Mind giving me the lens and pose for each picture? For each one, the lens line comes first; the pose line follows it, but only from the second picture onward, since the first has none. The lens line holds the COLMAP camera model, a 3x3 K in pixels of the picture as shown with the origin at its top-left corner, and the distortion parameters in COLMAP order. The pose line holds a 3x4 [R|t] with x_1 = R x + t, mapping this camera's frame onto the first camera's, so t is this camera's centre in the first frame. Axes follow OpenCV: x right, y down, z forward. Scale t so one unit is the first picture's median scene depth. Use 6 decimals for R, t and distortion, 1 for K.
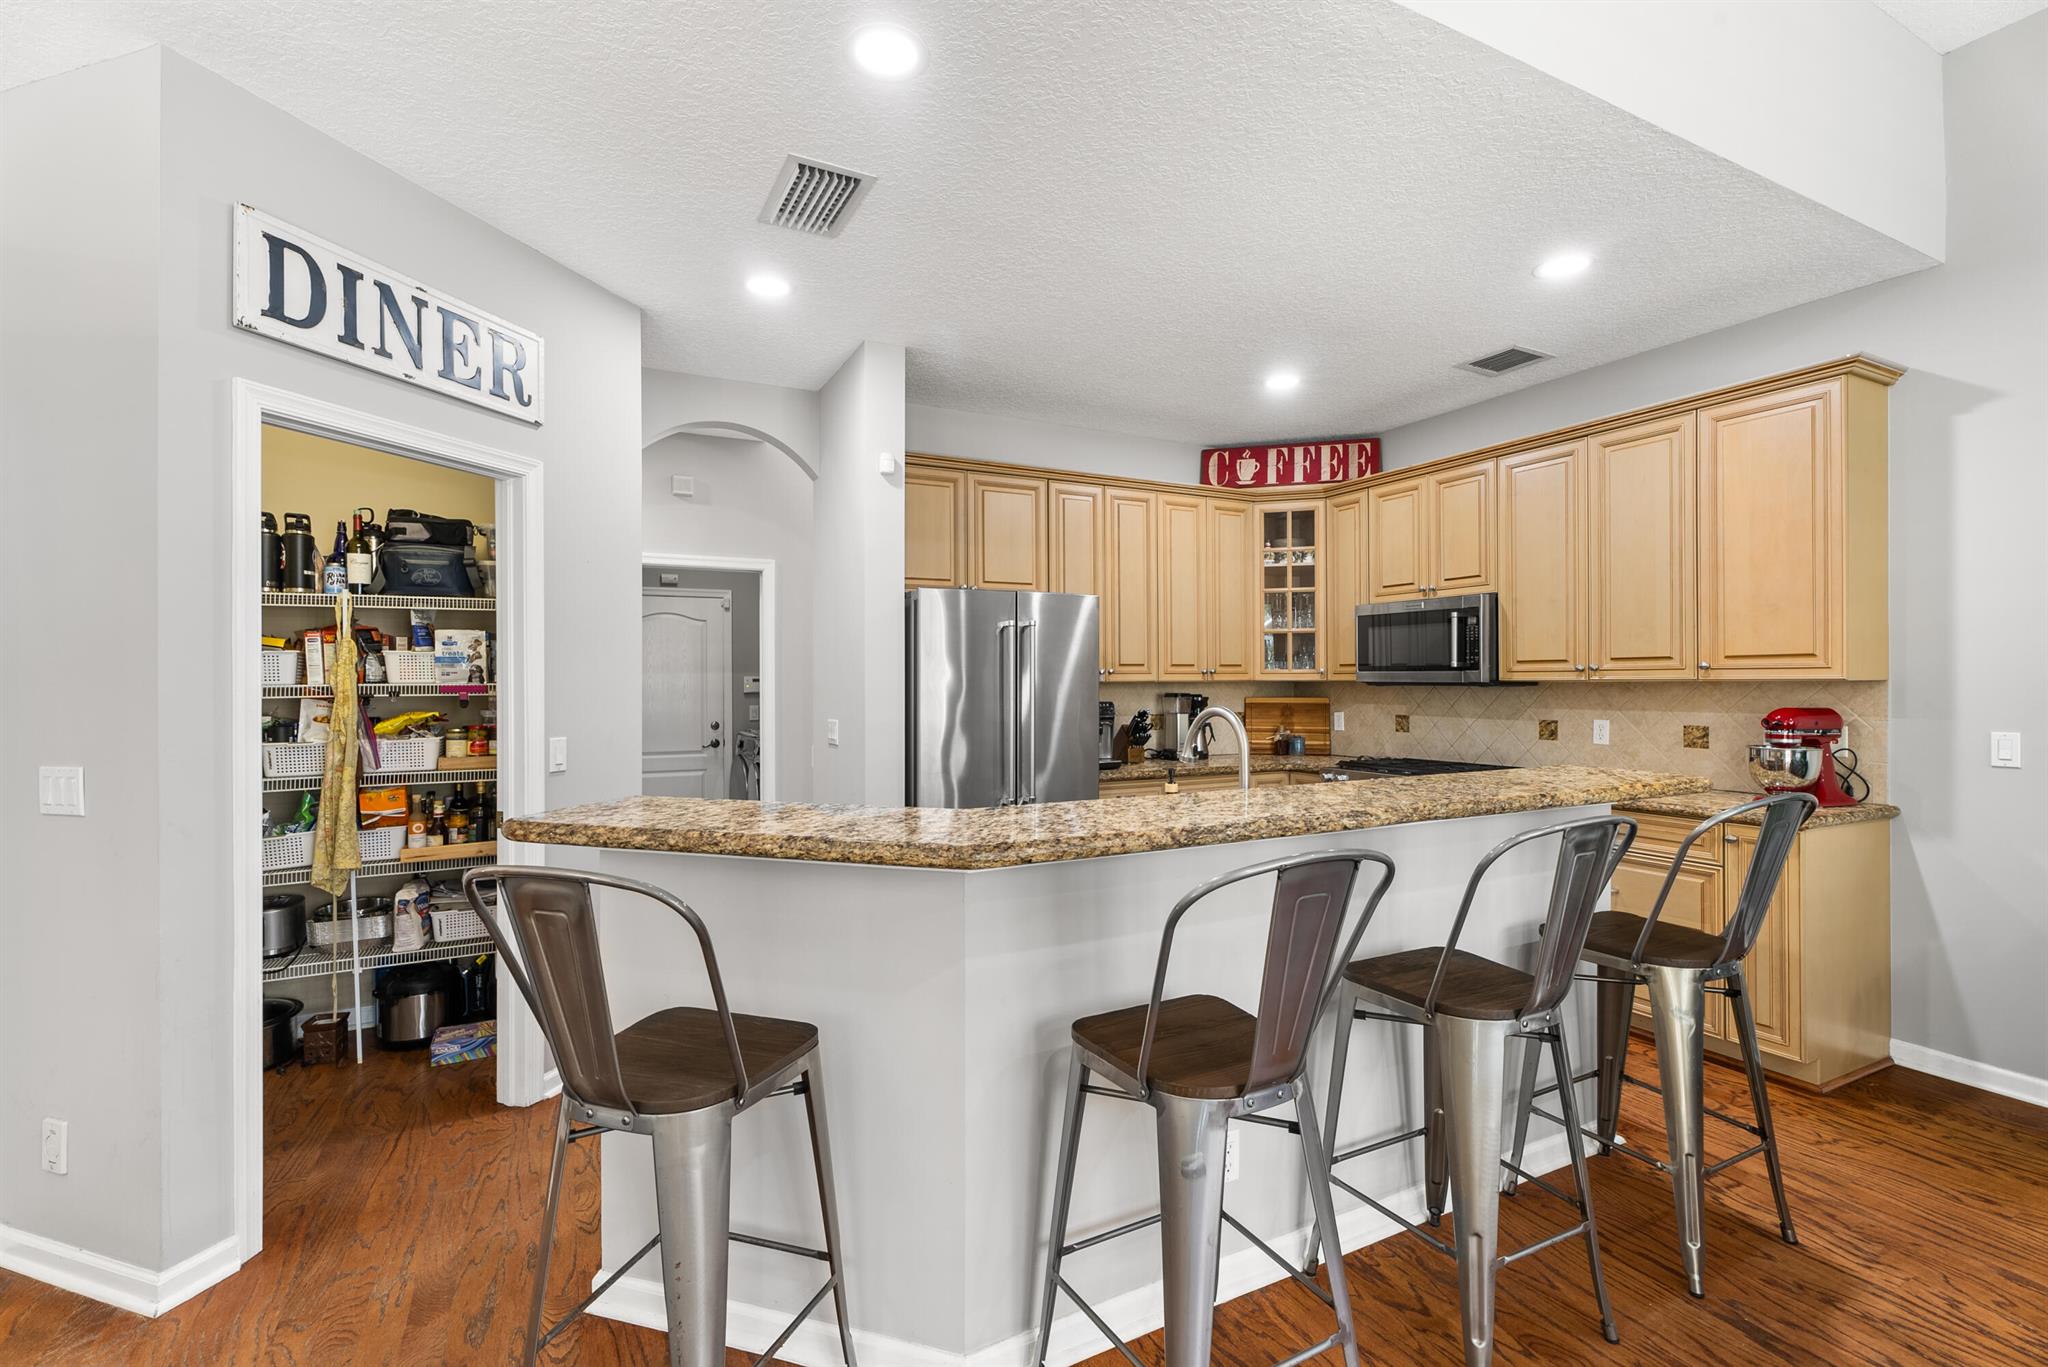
lens RADIAL K [[918.9, 0, 1033.6], [0, 918.9, 678.5], [0, 0, 1]] dist [0.002014, -0.001094]
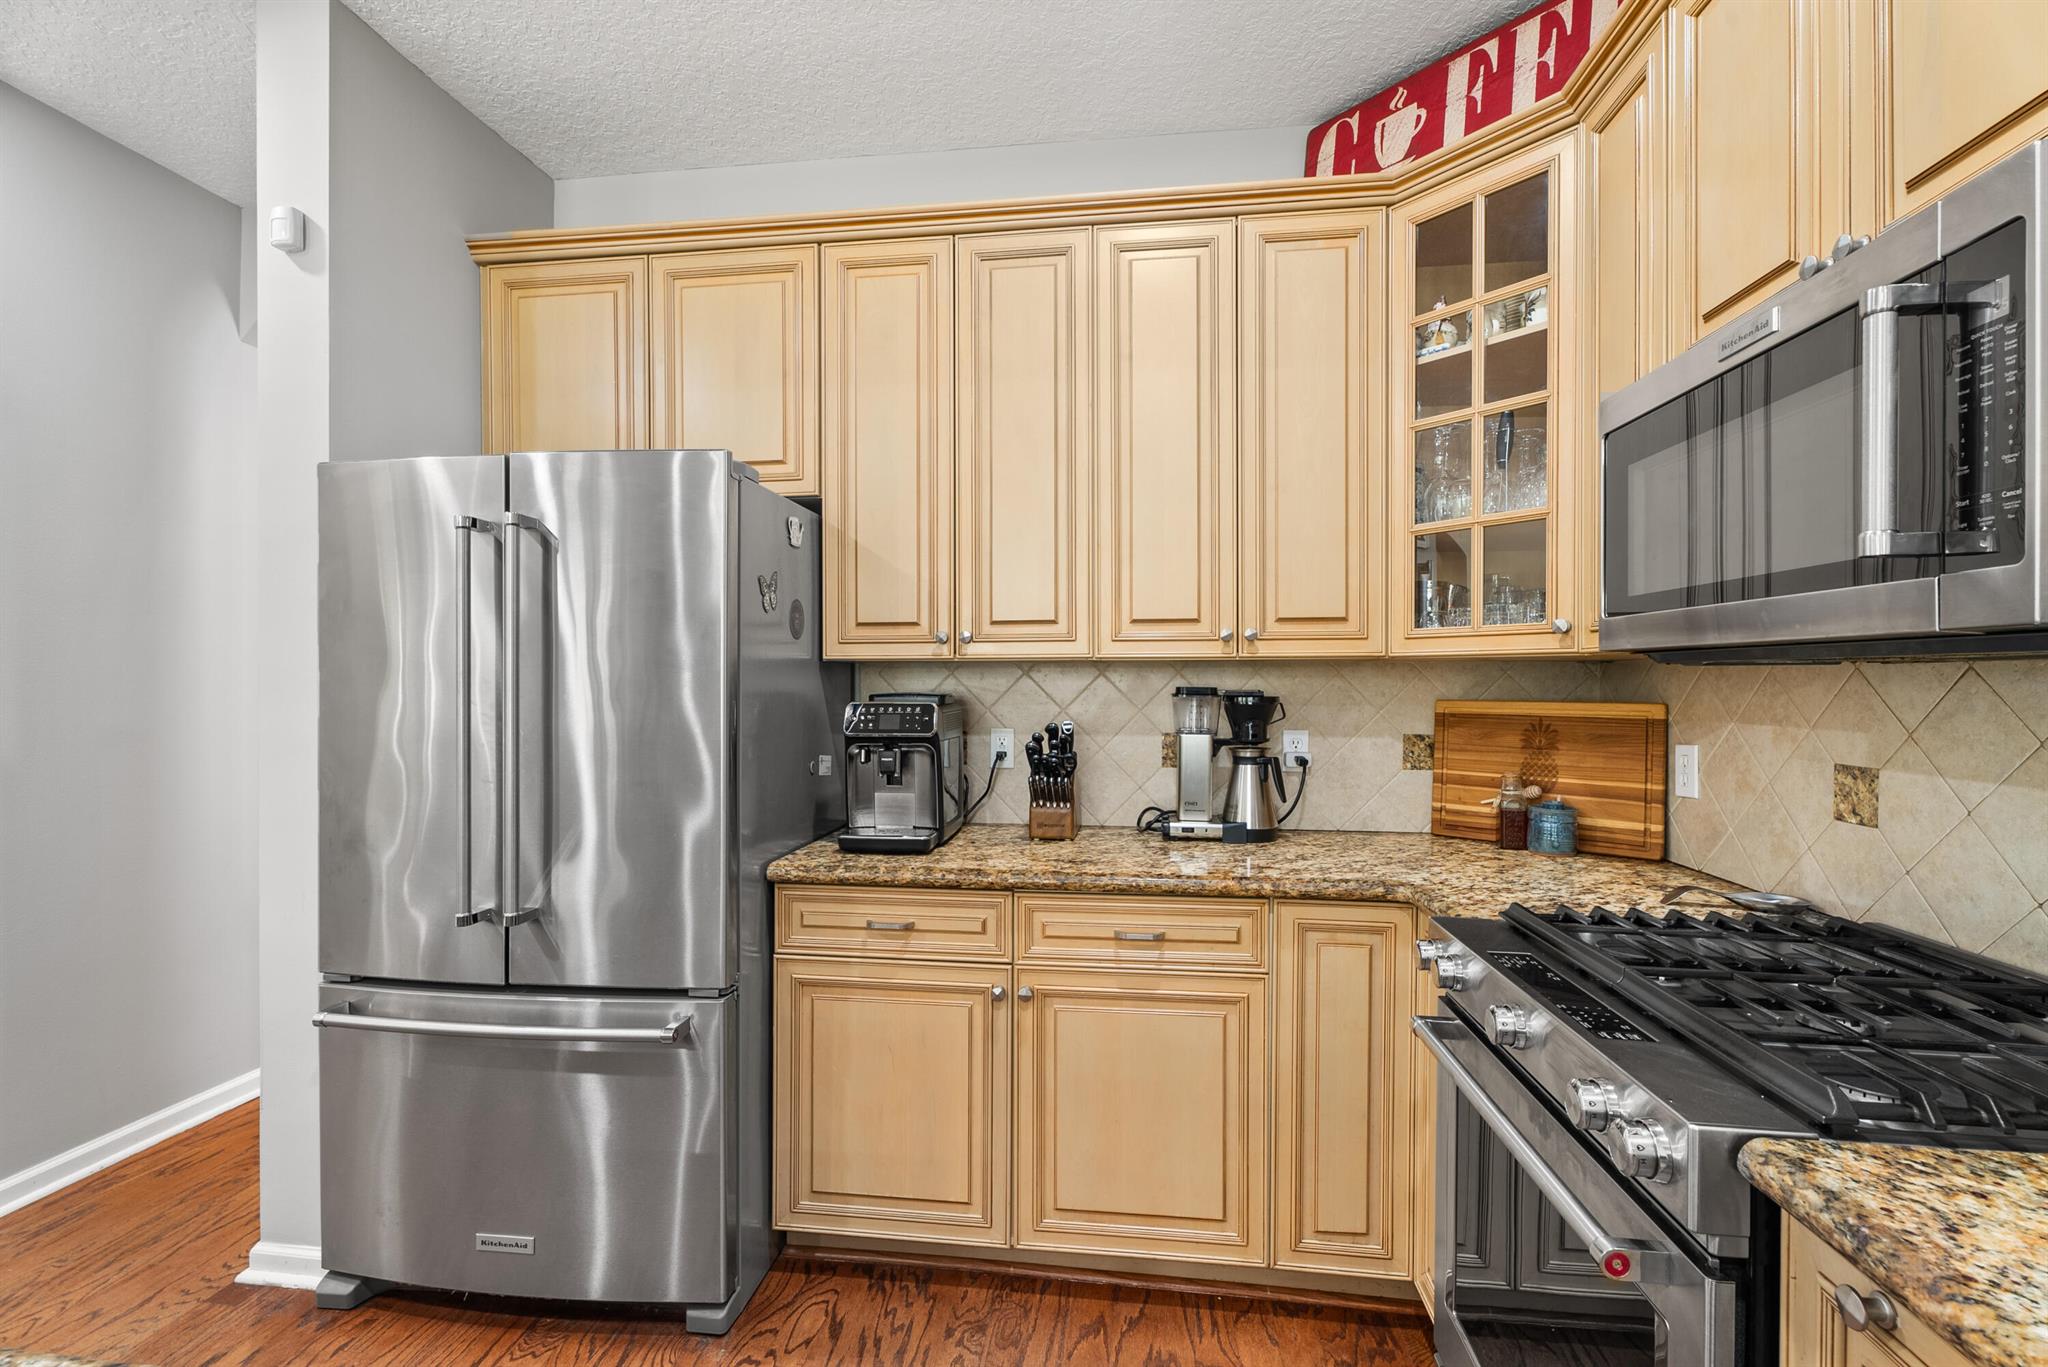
lens RADIAL K [[918.9, 0, 1025.5], [0, 918.9, 688.1], [0, 0, 1]] dist [0.002014, -0.001094]
pose [[0.818038, 0.006126, -0.575132, 0.350412], [-0.000165, 0.999946, 0.010417, 0.011826], [0.575164, -0.008427, 0.817995, 0.603596]]
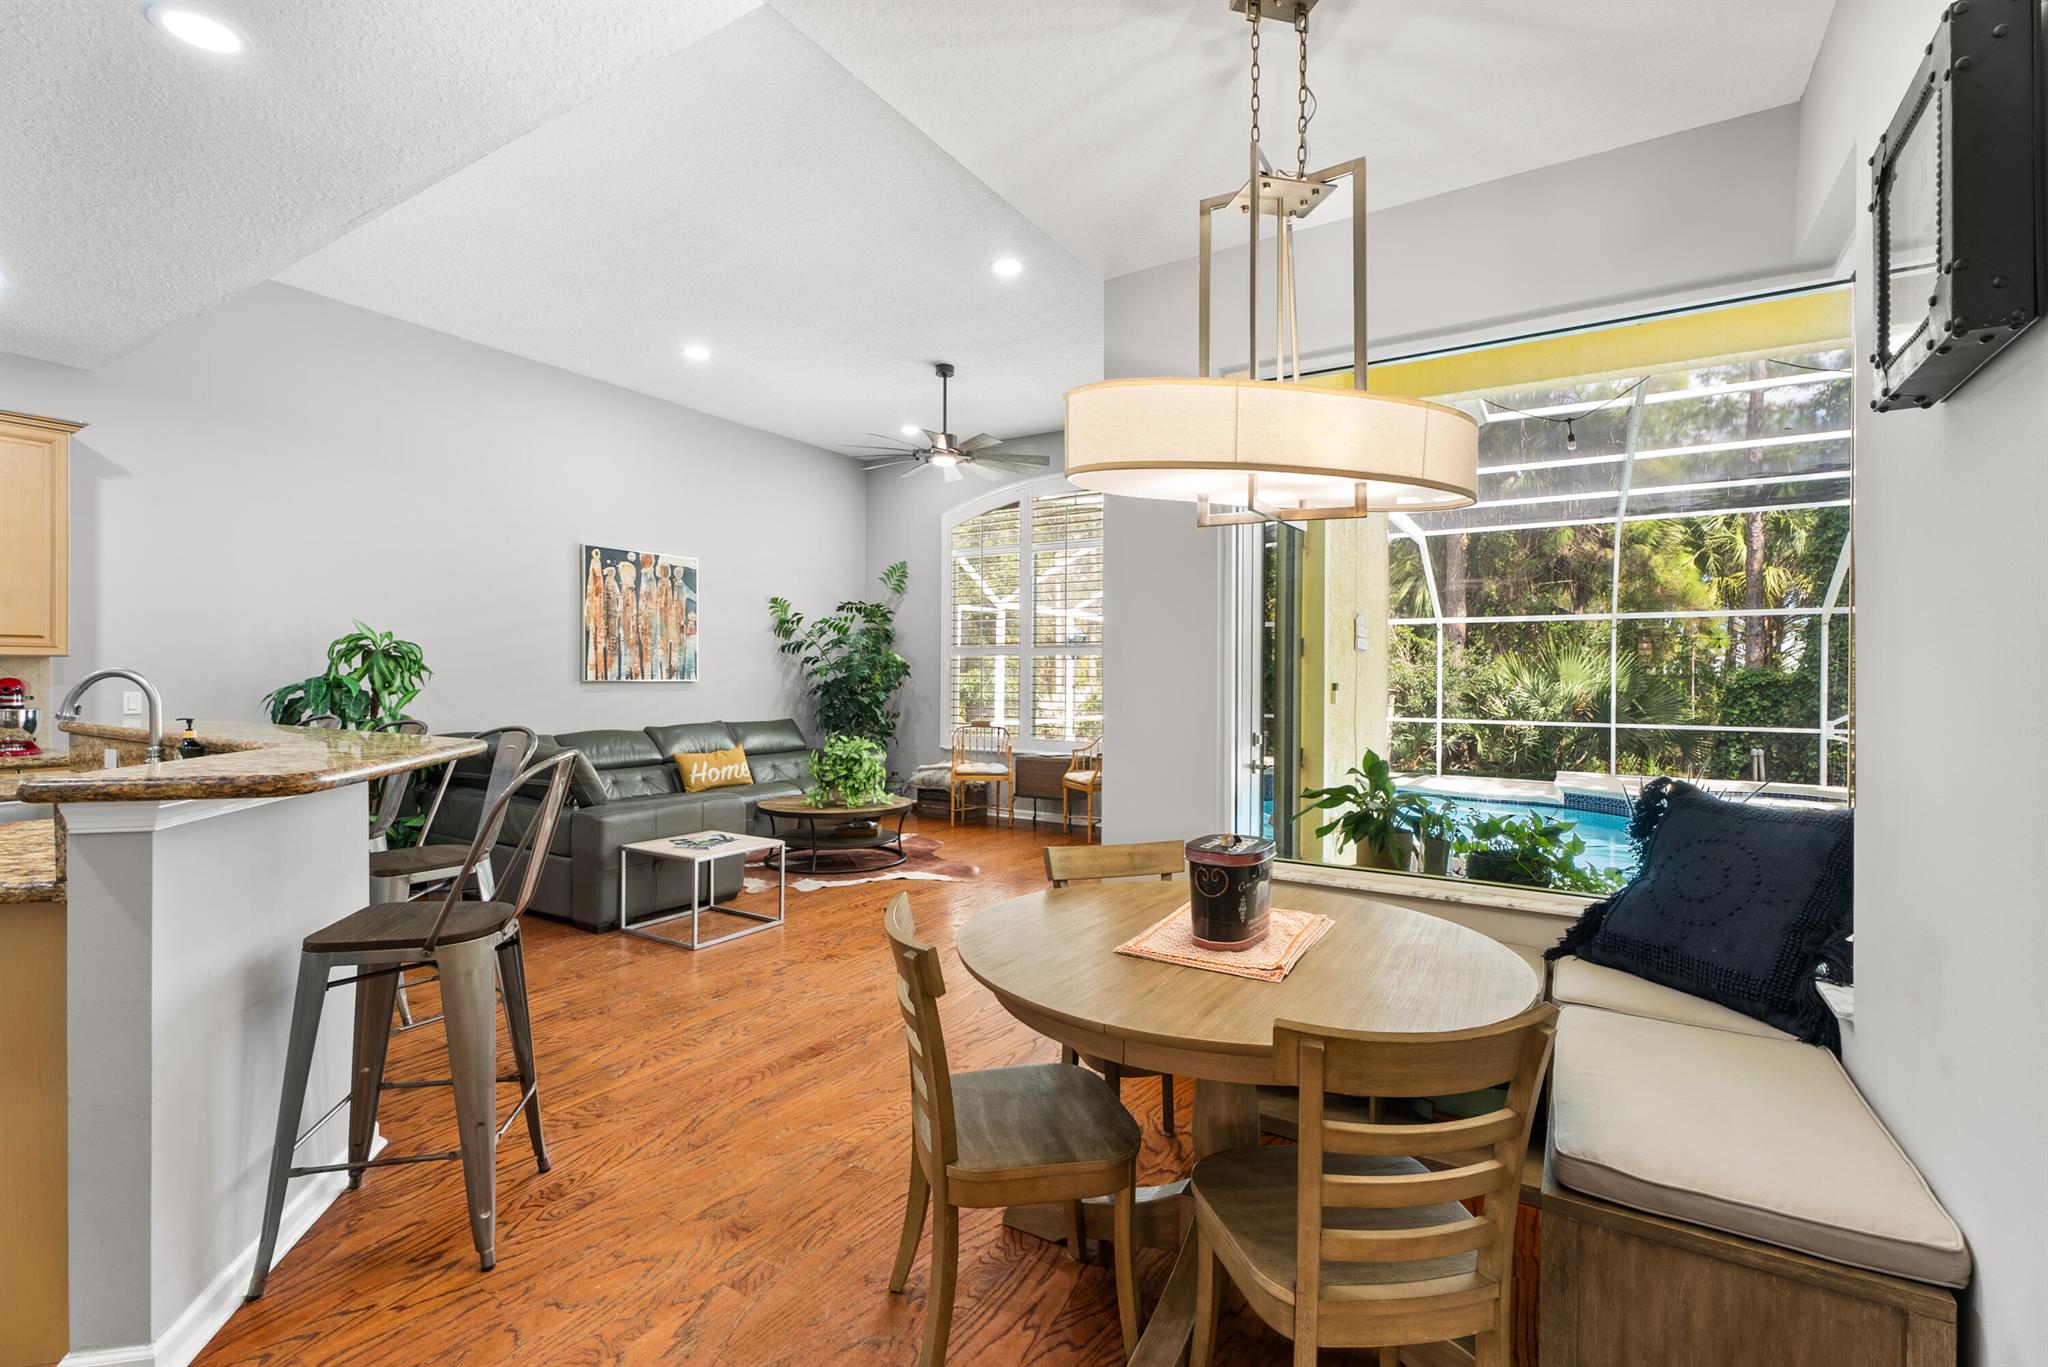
lens RADIAL K [[918.9, 0, 1027.0], [0, 918.9, 677.4], [0, 0, 1]] dist [0.002014, -0.001094]
pose [[-0.506334, -0.008348, 0.862297, -0.627402], [-0.011698, 0.999928, 0.002812, 0.007307], [-0.862258, -0.008663, -0.506395, 0.280166]]
